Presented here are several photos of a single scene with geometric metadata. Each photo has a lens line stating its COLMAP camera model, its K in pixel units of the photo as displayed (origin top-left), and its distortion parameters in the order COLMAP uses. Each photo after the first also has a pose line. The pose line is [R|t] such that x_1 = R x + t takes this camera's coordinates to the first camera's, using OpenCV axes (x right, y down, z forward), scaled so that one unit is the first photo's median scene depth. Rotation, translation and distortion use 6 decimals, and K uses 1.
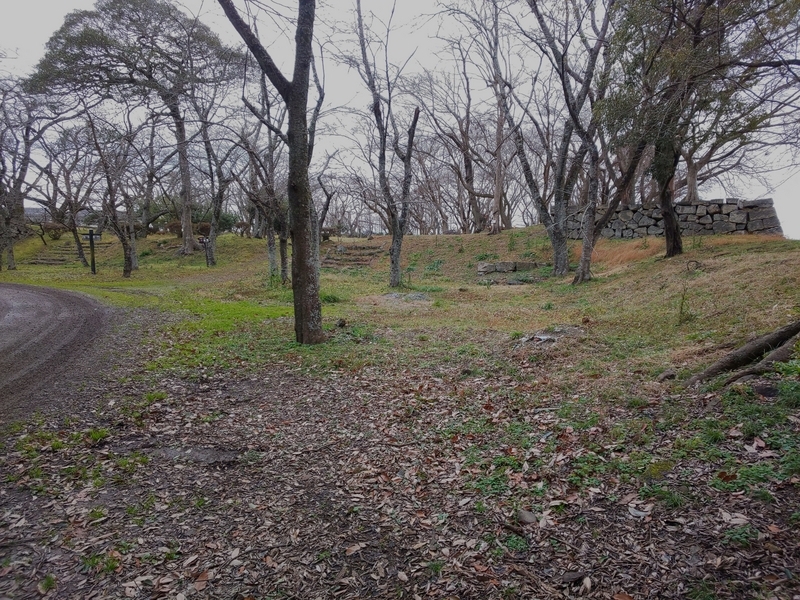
lens RADIAL K [[466.9, 0, 400.3], [0, 466.9, 301.4], [0, 0, 1]] dist [-0.000826, -0.000104]
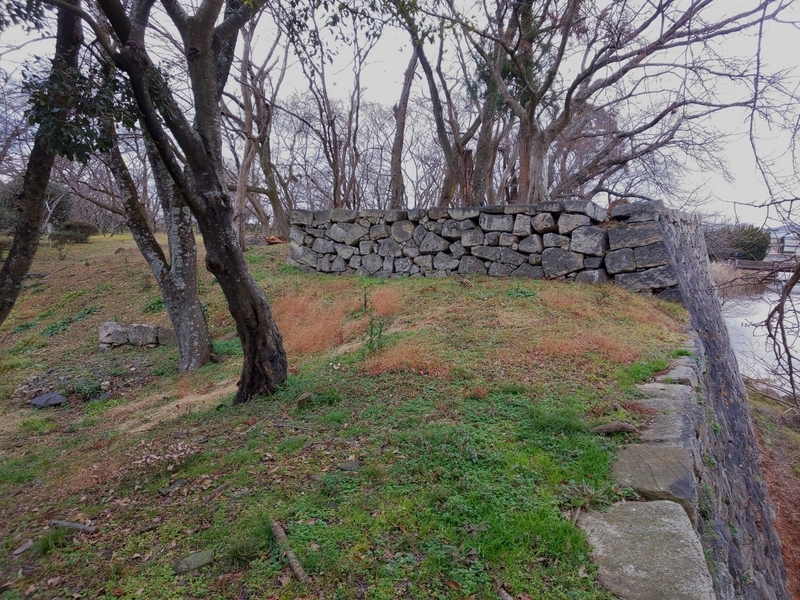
lens RADIAL K [[466.9, 0, 399.7], [0, 466.9, 298.1], [0, 0, 1]] dist [-0.000826, -0.000104]
pose [[0.999516, -0.001073, 0.031105, 0.503080], [0.000674, 0.999917, 0.012838, -0.125270], [-0.031116, -0.012811, 0.999434, 0.520234]]
